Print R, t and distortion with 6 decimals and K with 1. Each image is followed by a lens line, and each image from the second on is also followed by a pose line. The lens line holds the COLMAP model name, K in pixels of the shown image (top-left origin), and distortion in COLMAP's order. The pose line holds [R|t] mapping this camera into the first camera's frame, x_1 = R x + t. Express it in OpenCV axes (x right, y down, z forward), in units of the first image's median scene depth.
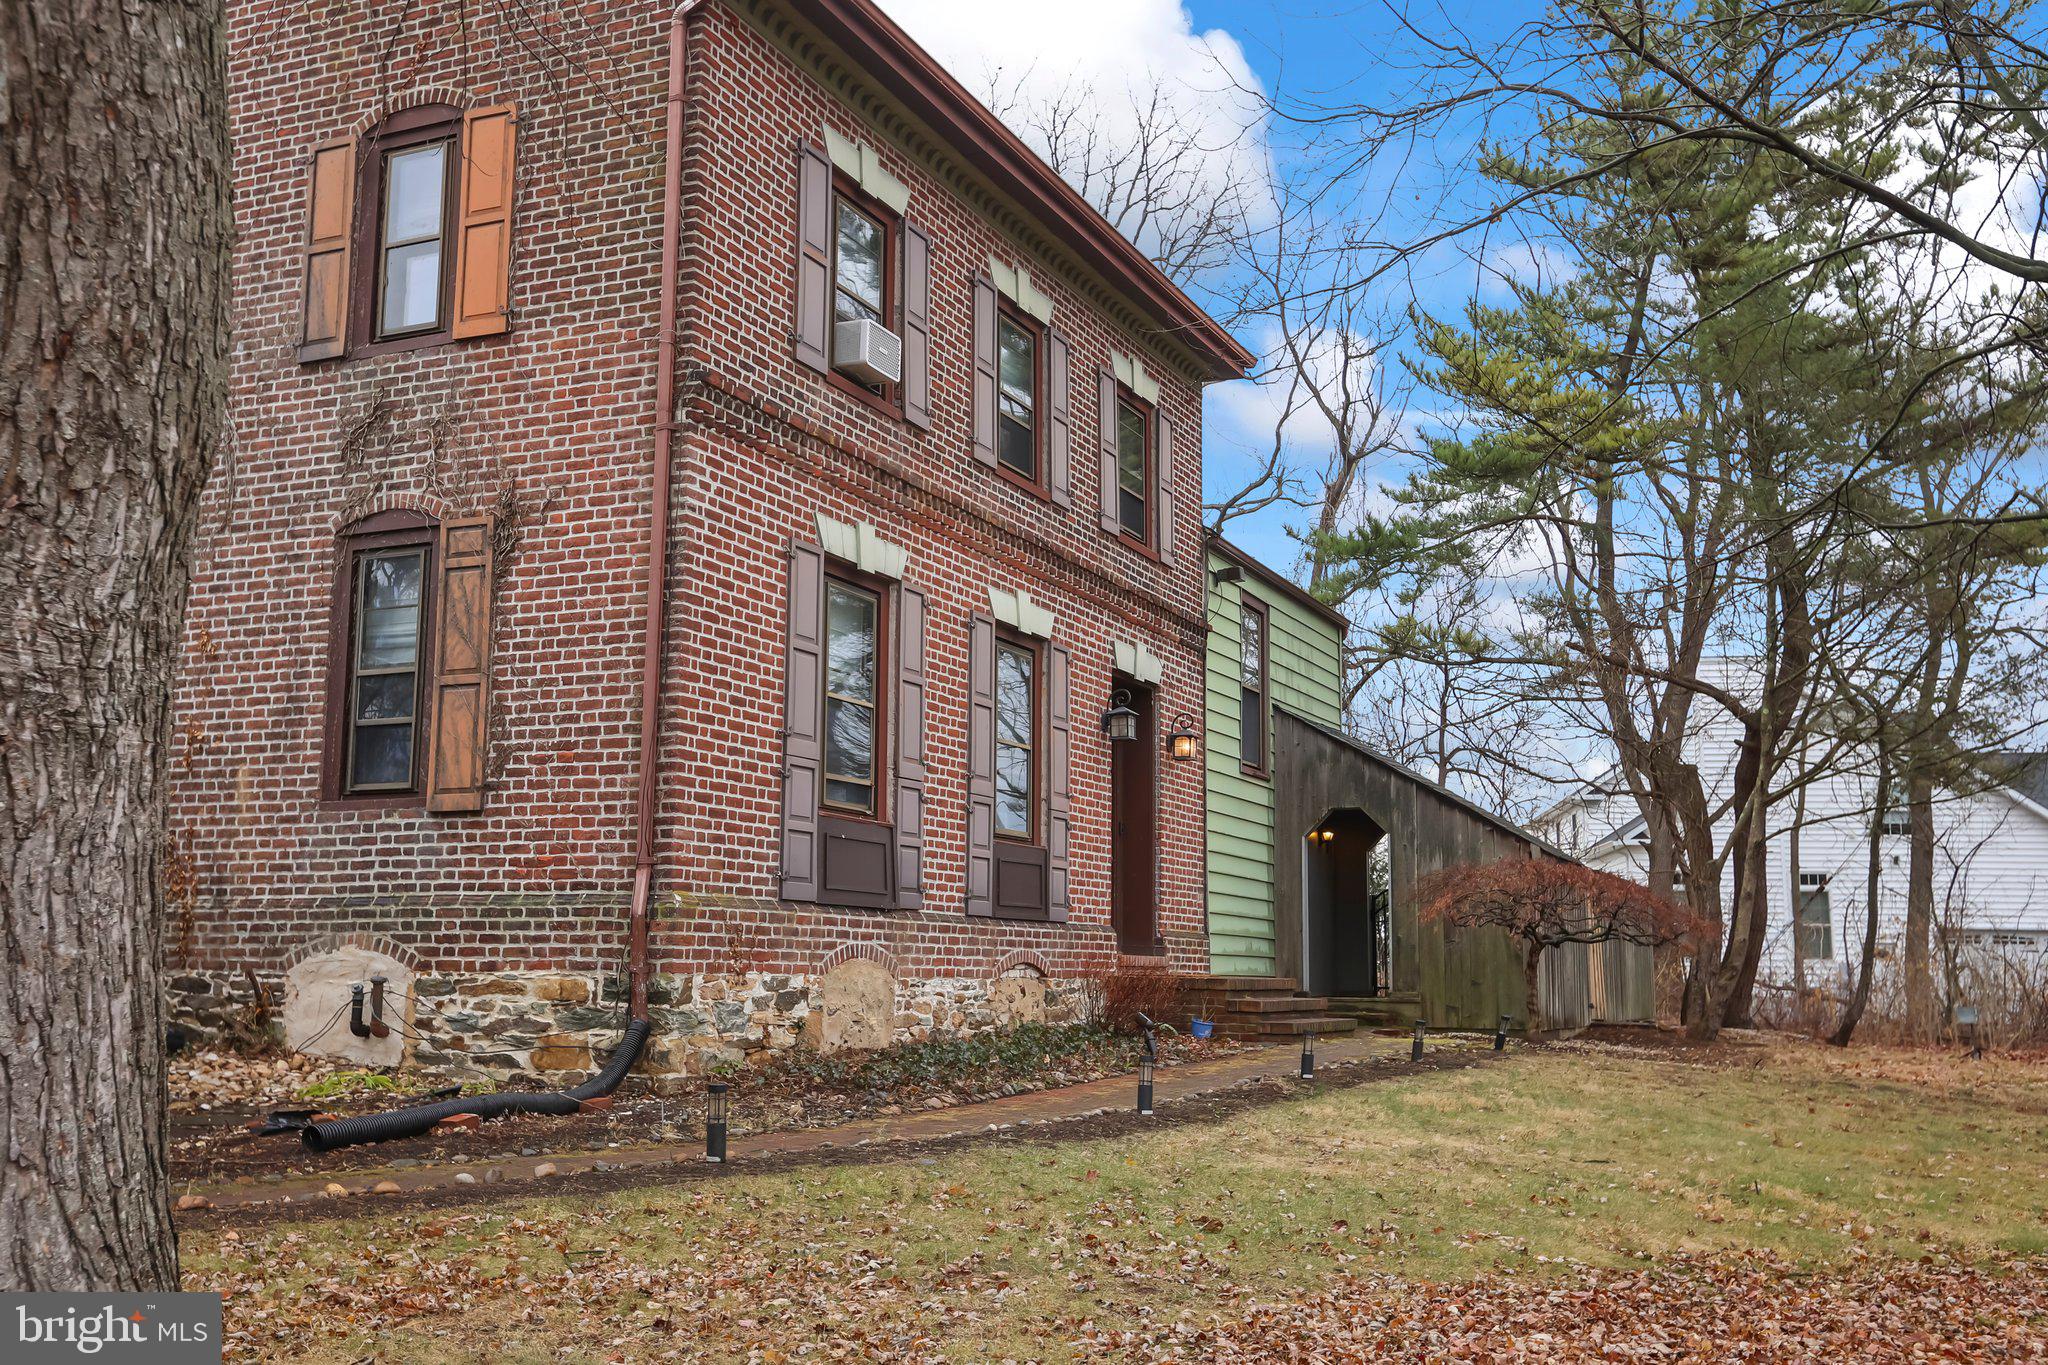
lens RADIAL K [[2004.0, 0, 1024.0], [0, 2004.0, 682.5], [0, 0, 1]] dist [0.013120, 0.009365]
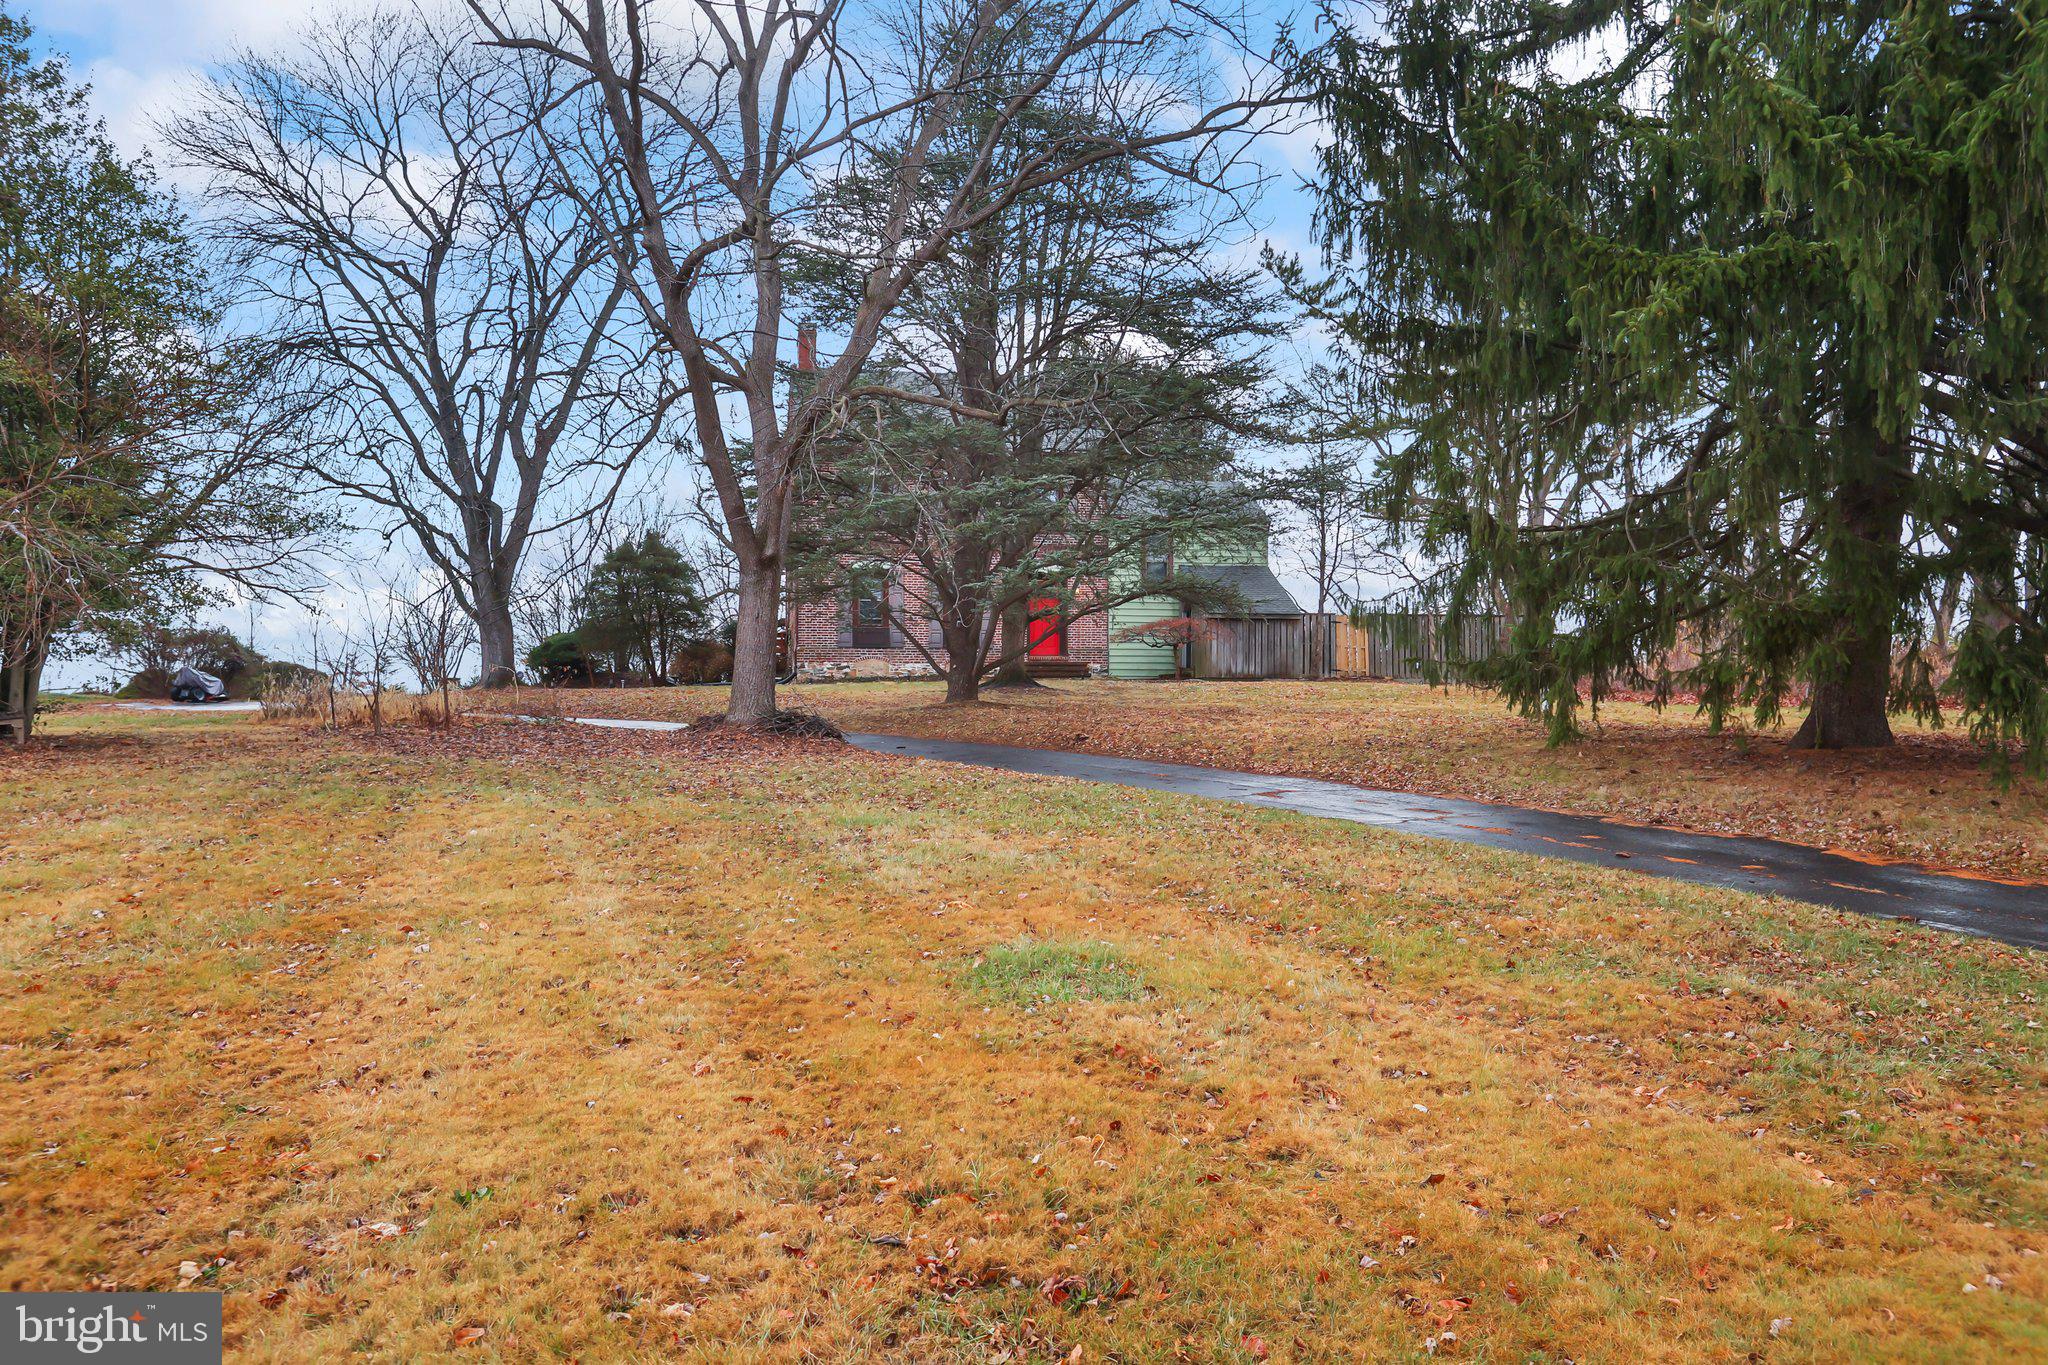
lens RADIAL K [[1514.9, 0, 1024.0], [0, 1514.9, 682.5], [0, 0, 1]] dist [-0.001373, -0.001322]
pose [[0.552227, -0.028324, -0.833213, 2.984339], [0.130328, 0.990068, 0.052721, 0.057943], [0.823444, -0.137705, 0.550434, -0.595232]]
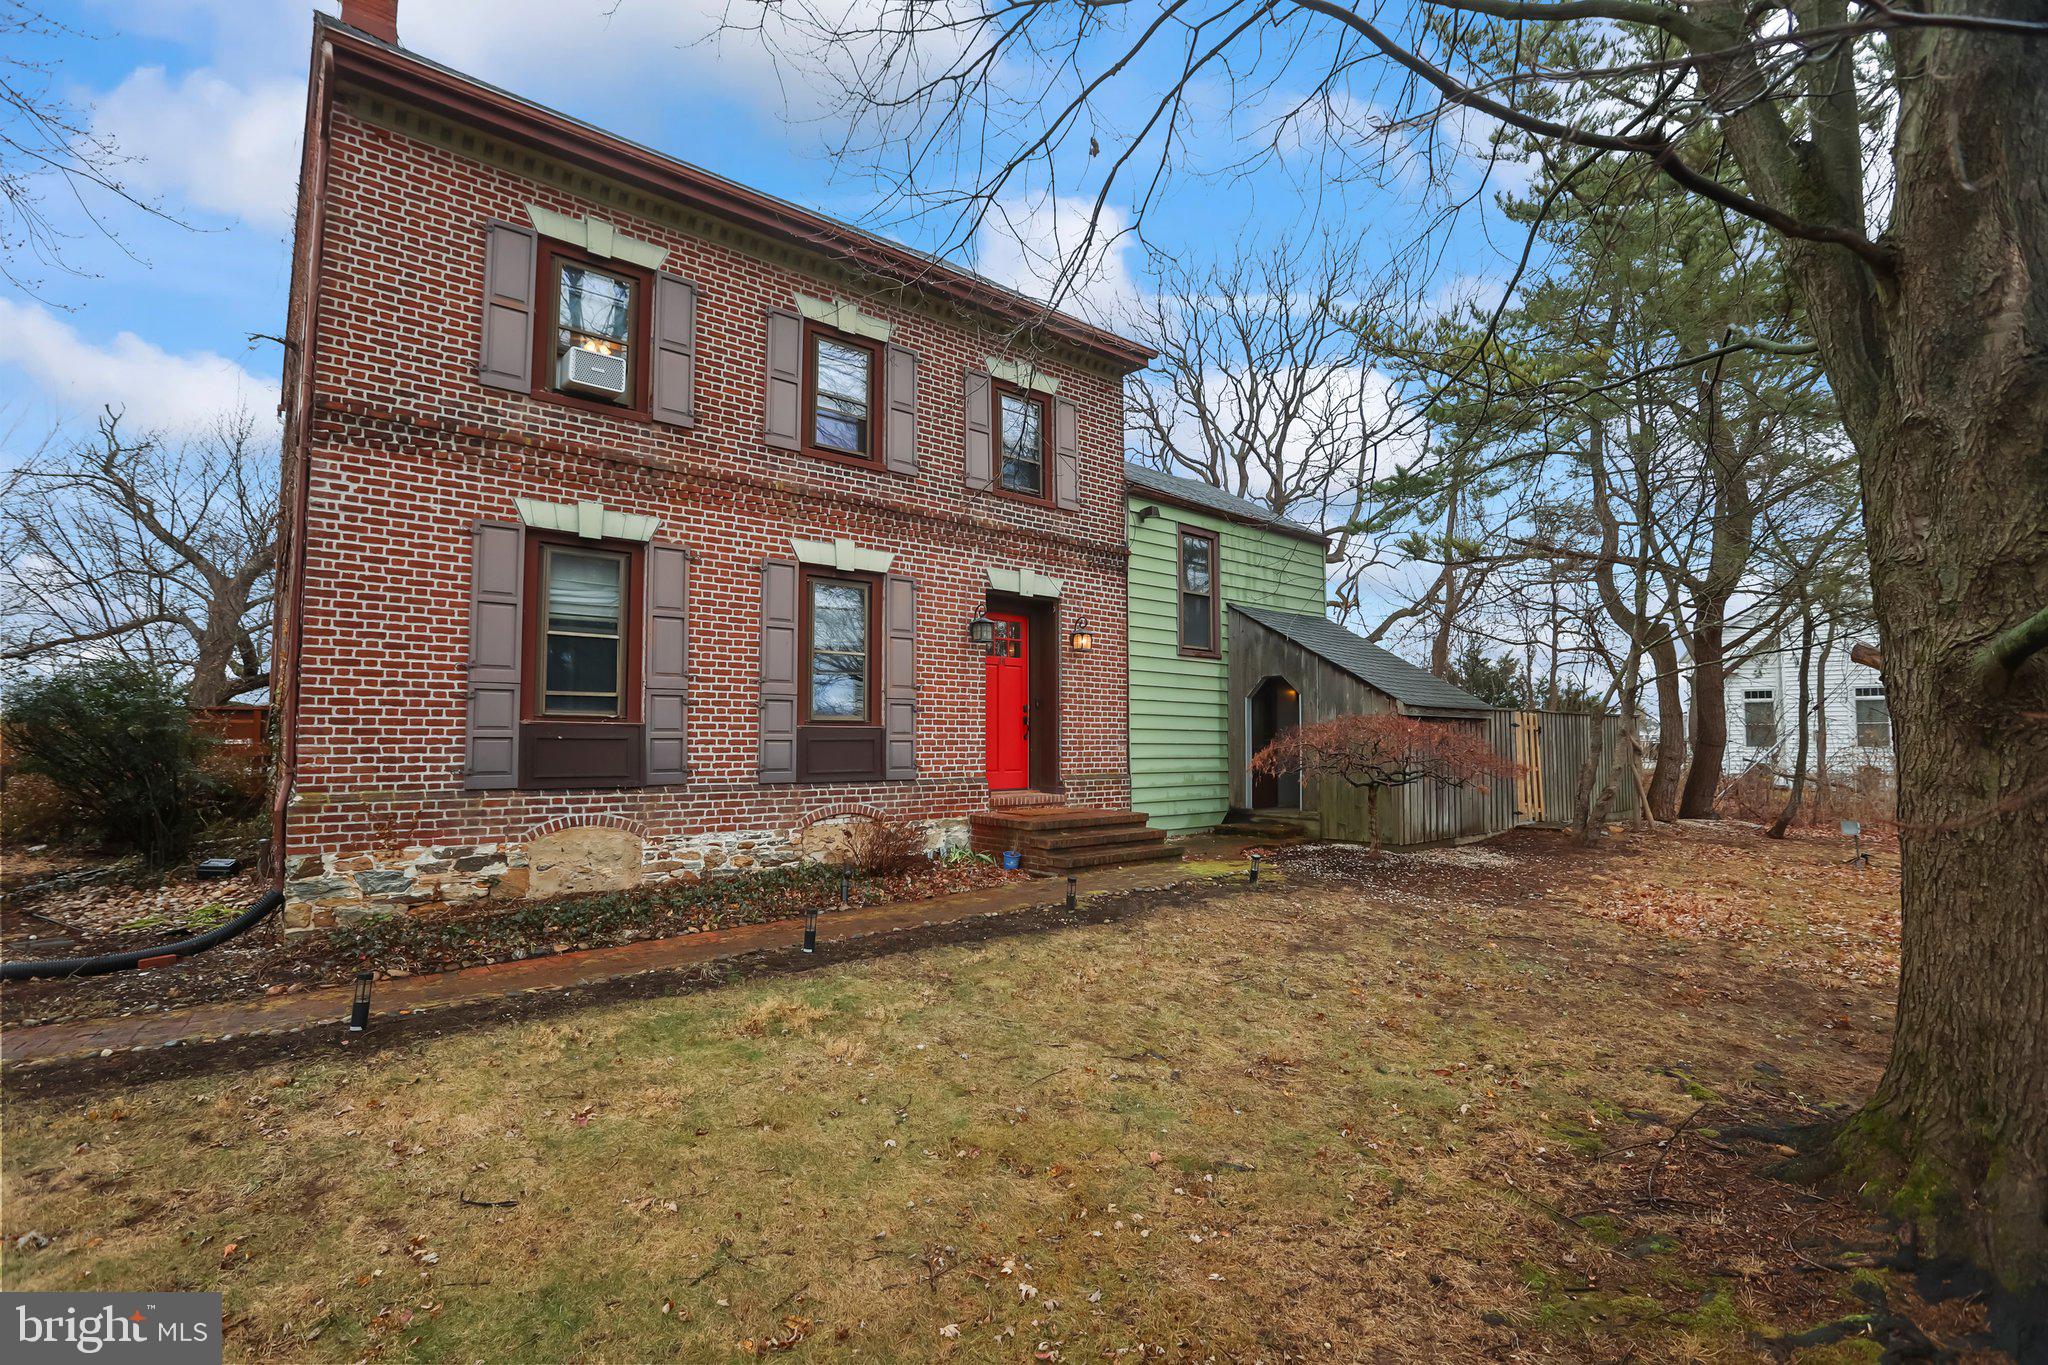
lens RADIAL K [[963.8, 0, 1025.8], [0, 963.8, 689.6], [0, 0, 1]] dist [-0.069049, 0.038236]
pose [[0.907078, -0.035740, -0.419443, 0.472552], [0.071943, 0.994892, 0.070809, 0.022628], [0.414770, -0.094405, 0.905016, 0.567350]]
